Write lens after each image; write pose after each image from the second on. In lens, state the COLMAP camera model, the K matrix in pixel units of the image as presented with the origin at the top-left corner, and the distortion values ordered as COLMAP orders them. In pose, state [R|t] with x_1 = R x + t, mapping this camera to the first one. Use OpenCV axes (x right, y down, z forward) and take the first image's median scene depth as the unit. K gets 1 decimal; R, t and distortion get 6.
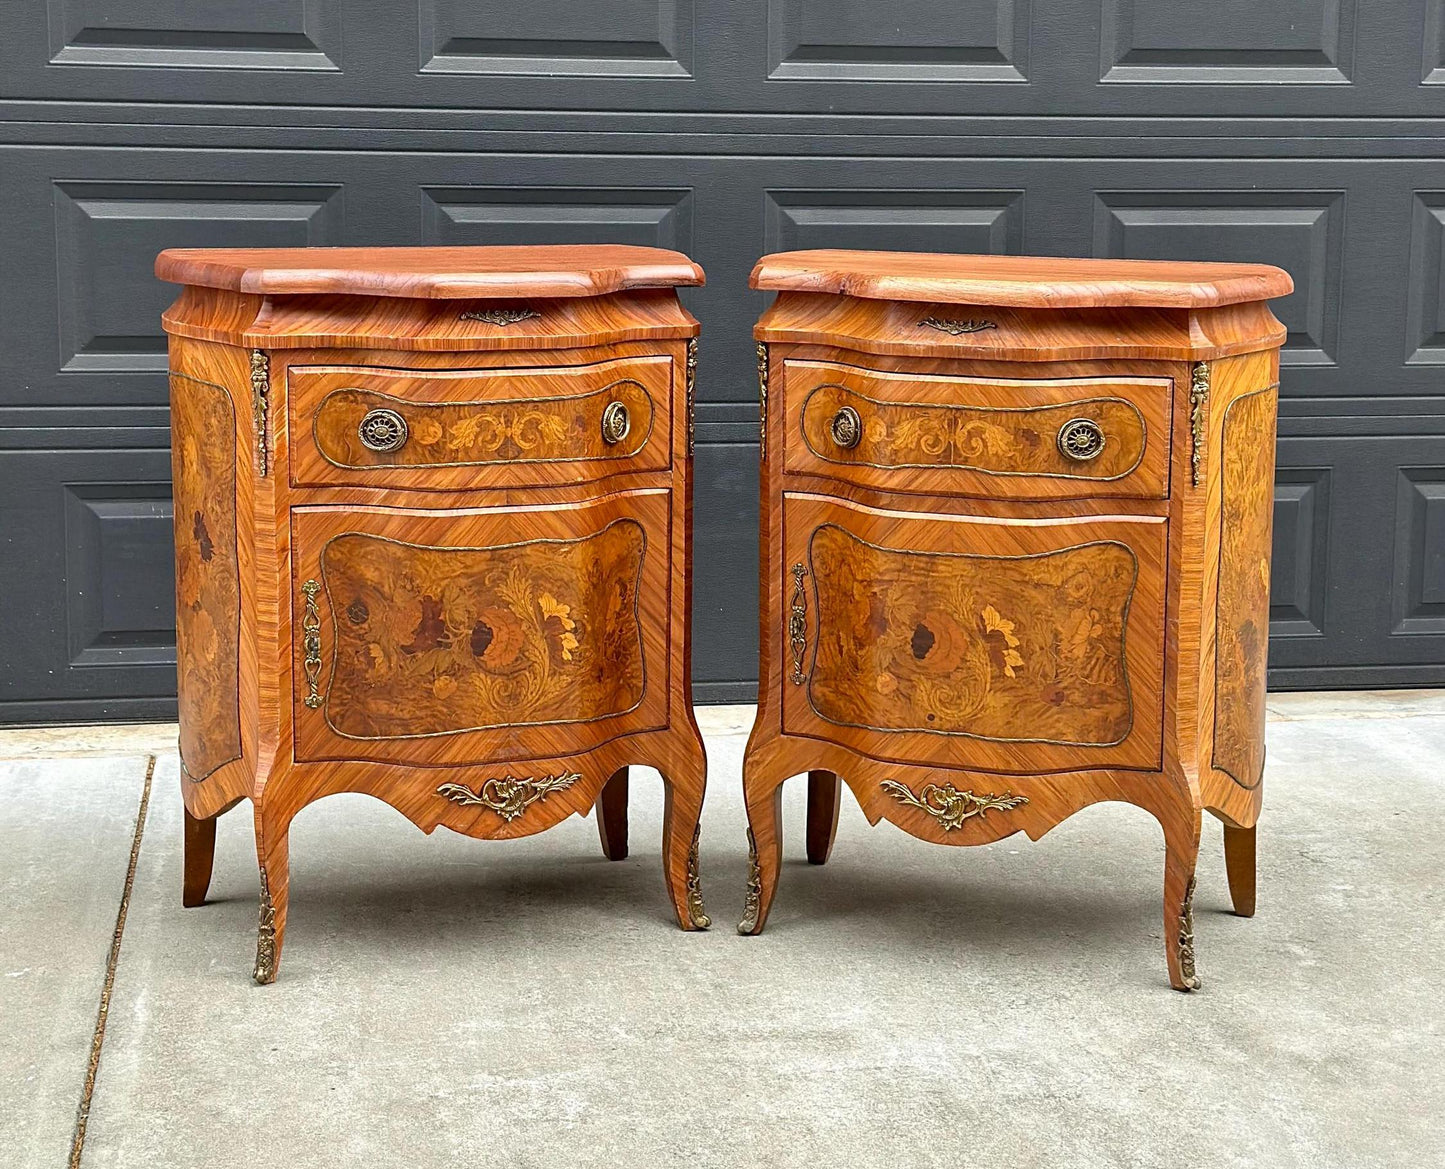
lens RADIAL K [[2742.0, 0, 719.7], [0, 2742.0, 517.7], [0, 0, 1]] dist [0.186045, -0.132897]
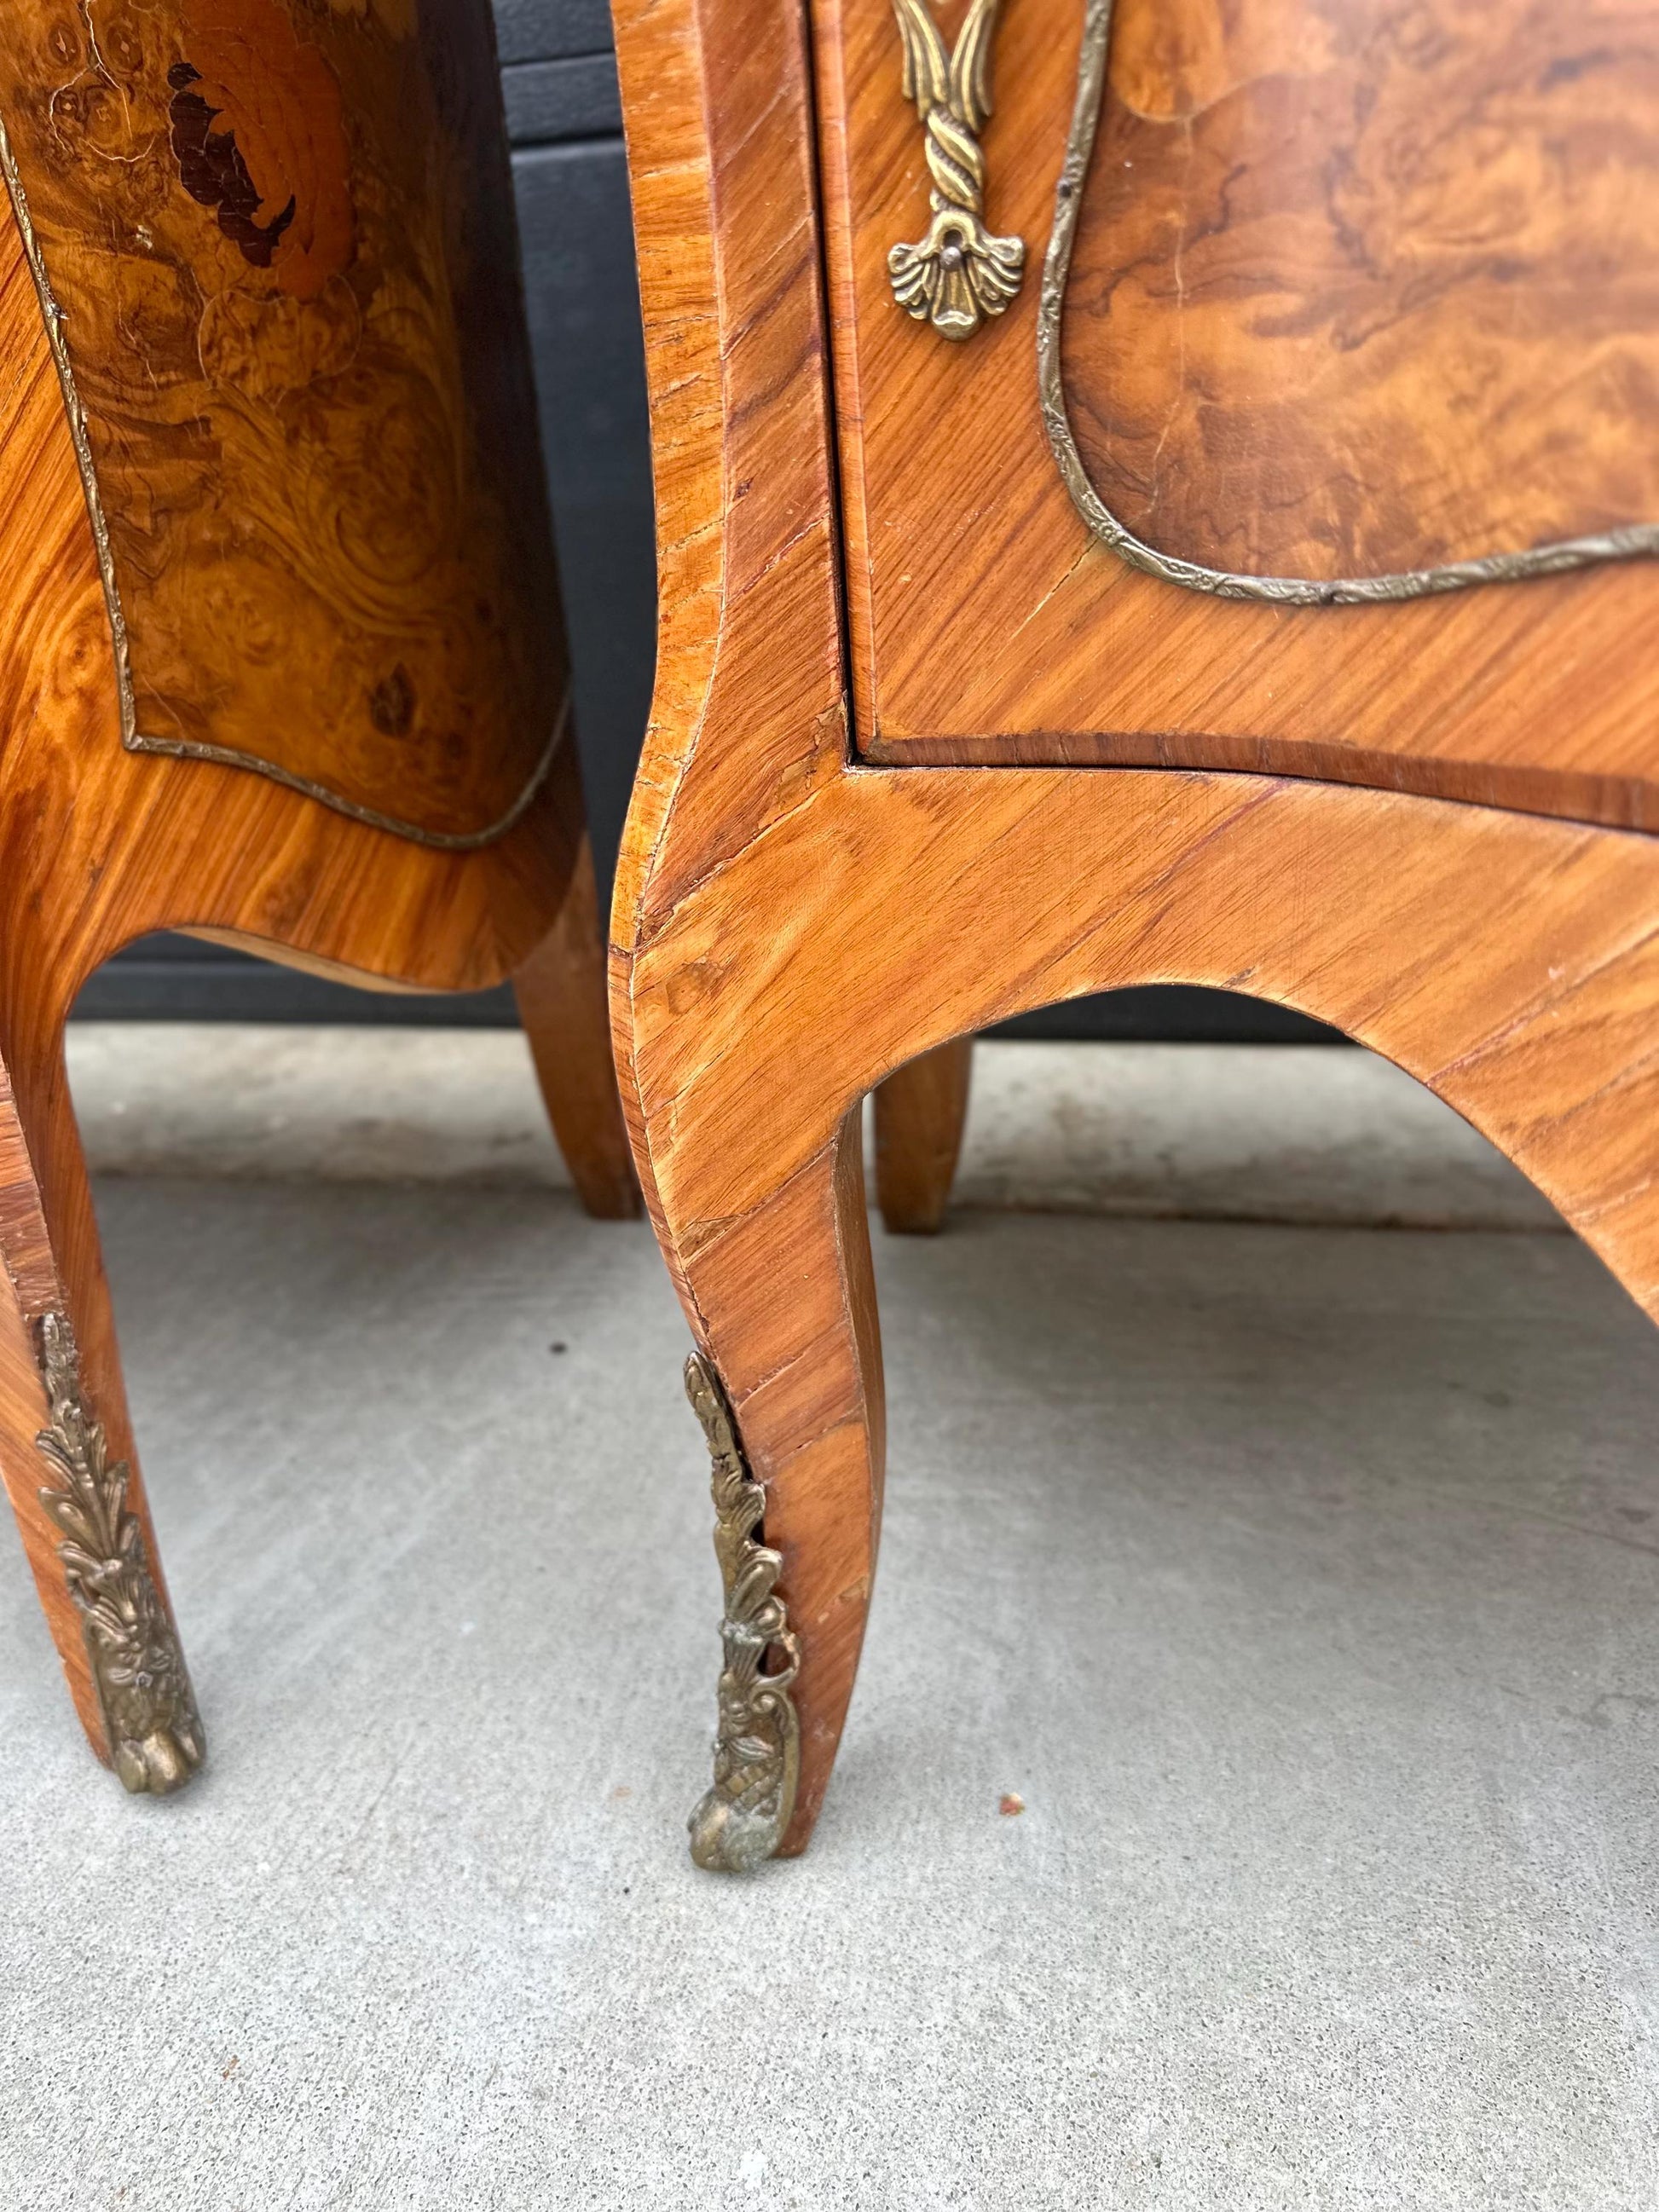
lens RADIAL K [[1578.7, 0, 838.8], [0, 1578.7, 1052.4], [0, 0, 1]] dist [-0.001087, -0.019520]
pose [[0.986308, -0.121789, 0.111195, 0.011638], [0.097590, 0.974559, 0.201771, 0.081493], [-0.132939, -0.188157, 0.973100, 0.971483]]
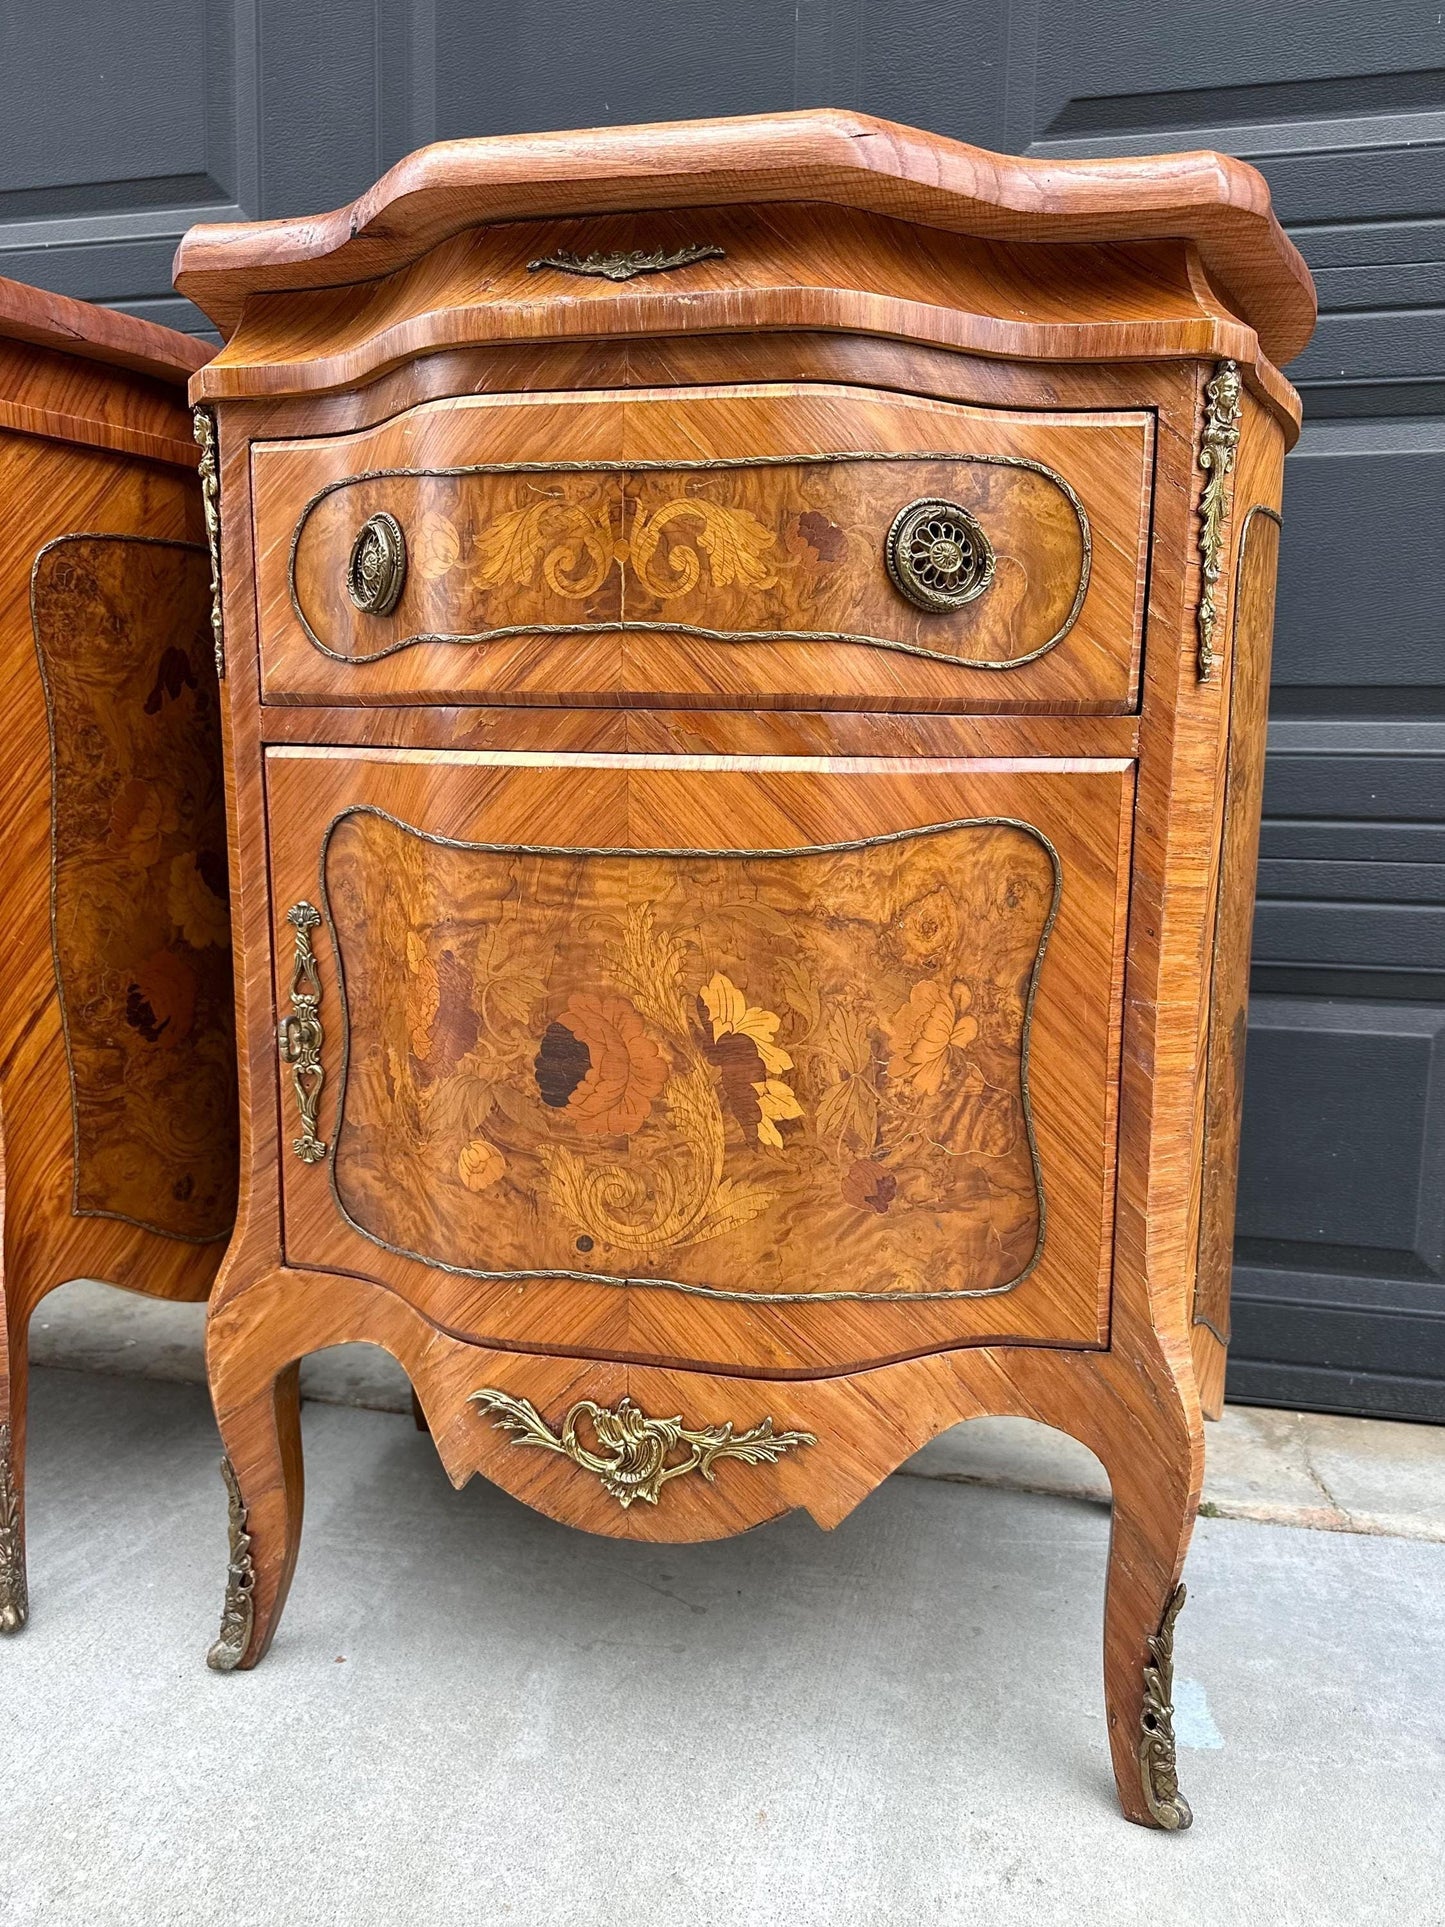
lens RADIAL K [[1388.6, 0, 722.5], [0, 1388.6, 963.5], [0, 0, 1]] dist [0.160105, -0.287140]
pose [[0.992223, -0.012122, 0.123879, 0.072494], [0.014954, 0.999647, -0.021963, 0.034755], [-0.123569, 0.023645, 0.992054, 0.789399]]
